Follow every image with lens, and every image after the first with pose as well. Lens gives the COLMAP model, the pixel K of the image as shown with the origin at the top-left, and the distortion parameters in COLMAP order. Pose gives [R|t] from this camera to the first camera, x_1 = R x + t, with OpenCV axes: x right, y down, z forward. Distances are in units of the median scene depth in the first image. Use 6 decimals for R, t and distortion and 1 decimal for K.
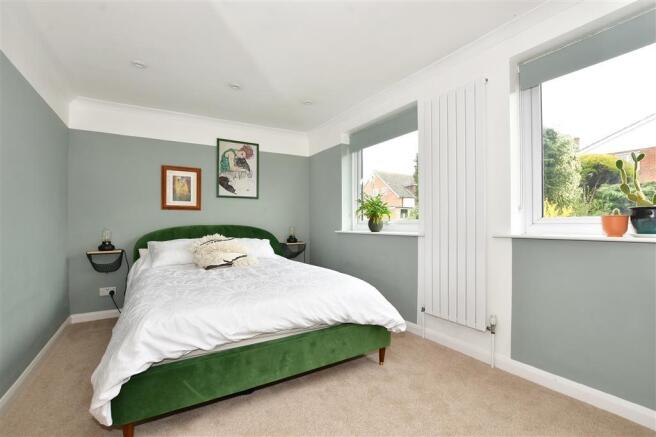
lens RADIAL K [[290.3, 0, 327.1], [0, 290.3, 219.7], [0, 0, 1]] dist [-0.036287, 0.004826]
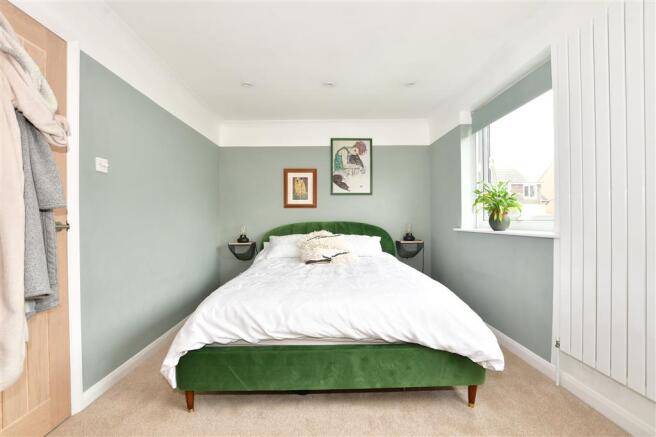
lens RADIAL K [[290.3, 0, 327.5], [0, 290.3, 216.0], [0, 0, 1]] dist [-0.036287, 0.004826]
pose [[0.859293, -0.008502, -0.511414, 0.198960], [0.009543, 0.999954, -0.000589, -0.001935], [0.511395, -0.004374, 0.859334, 0.130701]]
